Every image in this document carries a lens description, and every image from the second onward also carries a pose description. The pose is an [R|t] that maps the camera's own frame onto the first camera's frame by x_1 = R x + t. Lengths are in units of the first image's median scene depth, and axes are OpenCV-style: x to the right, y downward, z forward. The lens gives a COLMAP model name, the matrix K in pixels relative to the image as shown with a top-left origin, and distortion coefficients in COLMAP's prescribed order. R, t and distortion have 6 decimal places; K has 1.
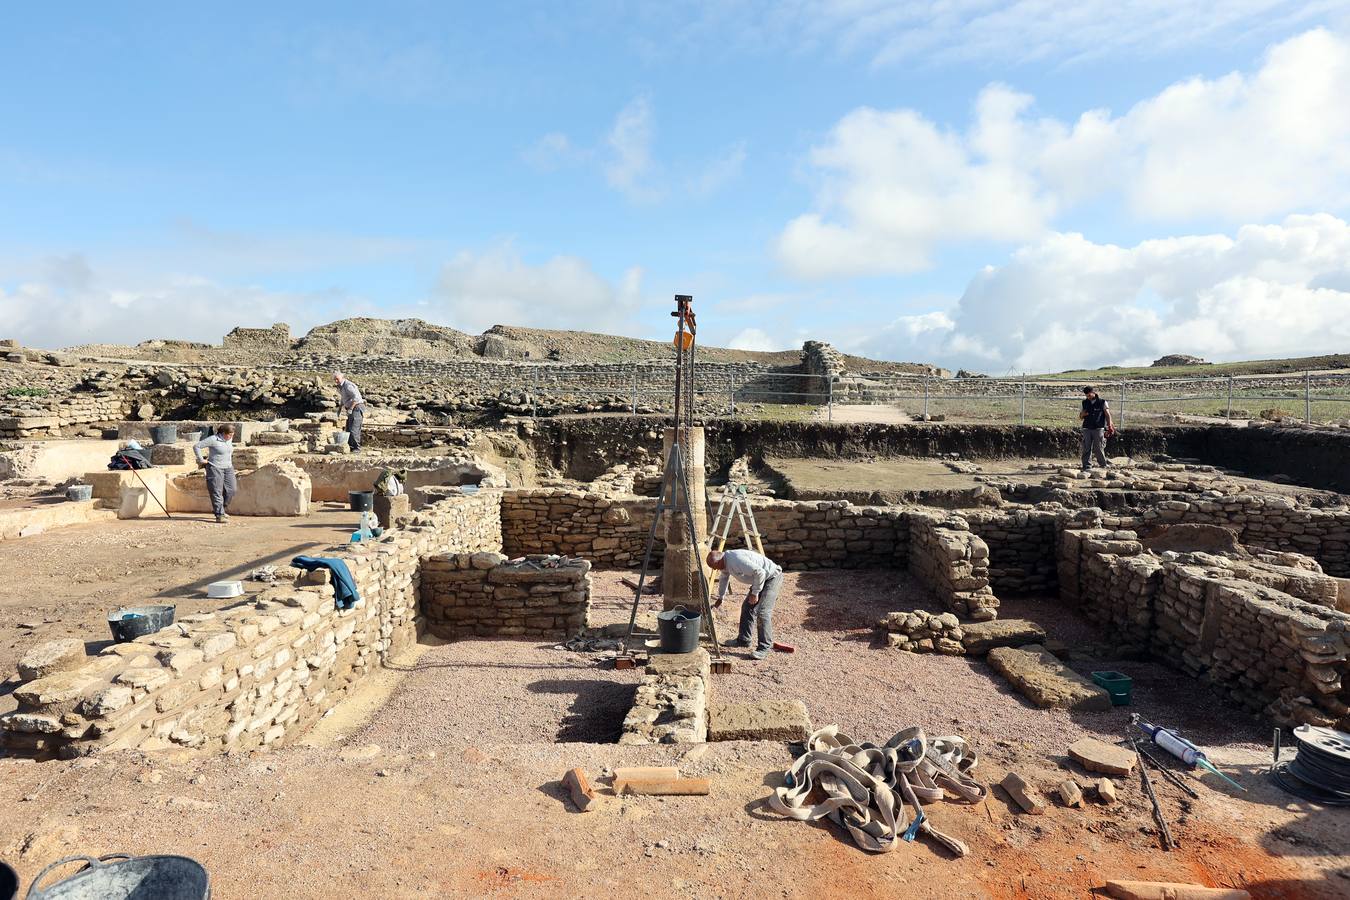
lens RADIAL K [[888.2, 0, 680.2], [0, 888.2, 415.4], [0, 0, 1]] dist [0.002069, 0.003893]
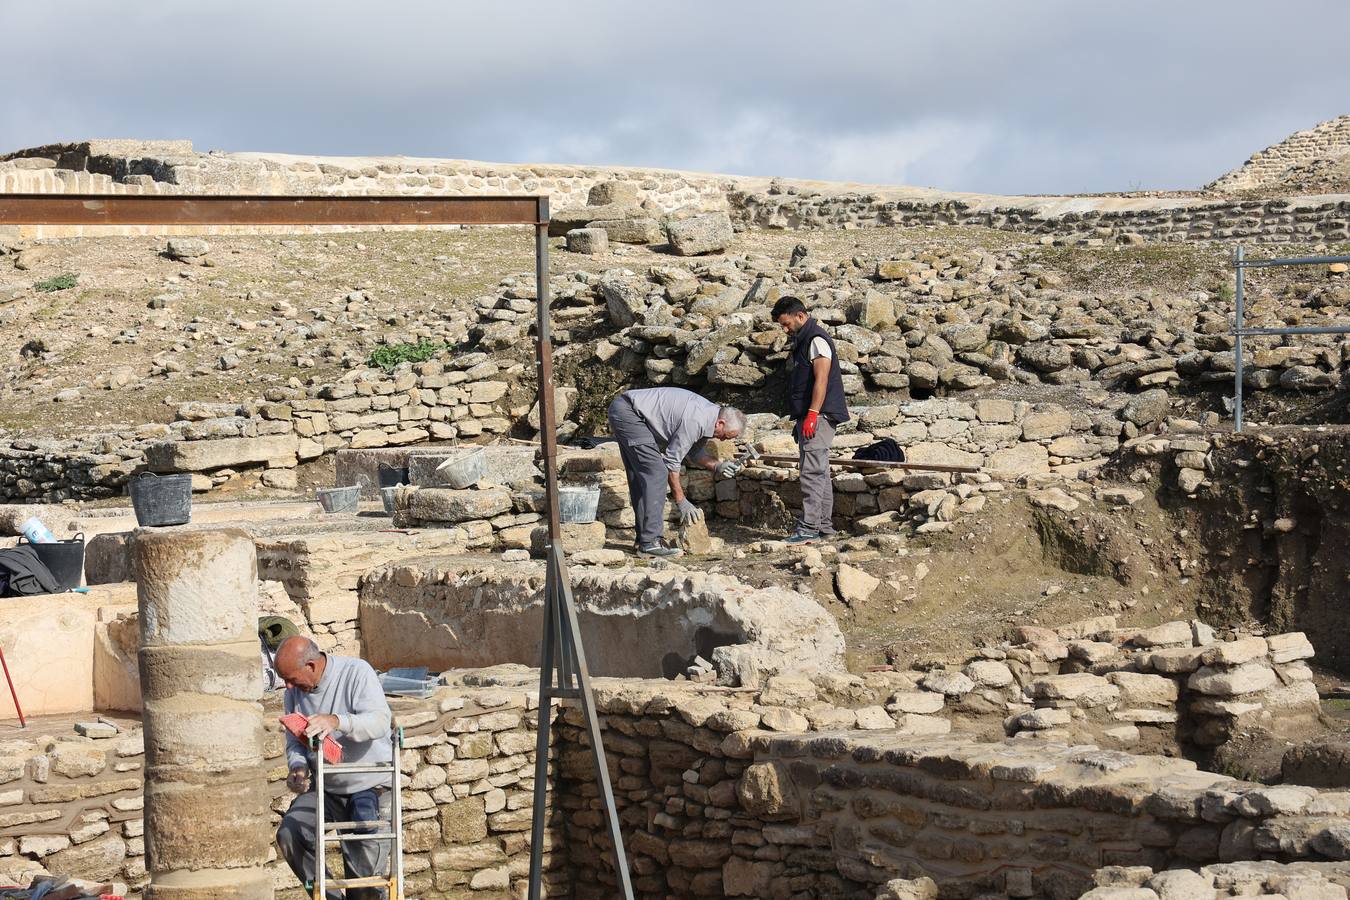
lens RADIAL K [[4058.9, 0, 692.6], [0, 4058.9, 445.9], [0, 0, 1]] dist [0.791573, -0.069497]
pose [[0.621723, -0.003456, -0.783230, 0.361030], [0.032282, 0.999254, 0.021216, -0.012032], [0.782572, -0.038475, 0.621371, 0.045122]]
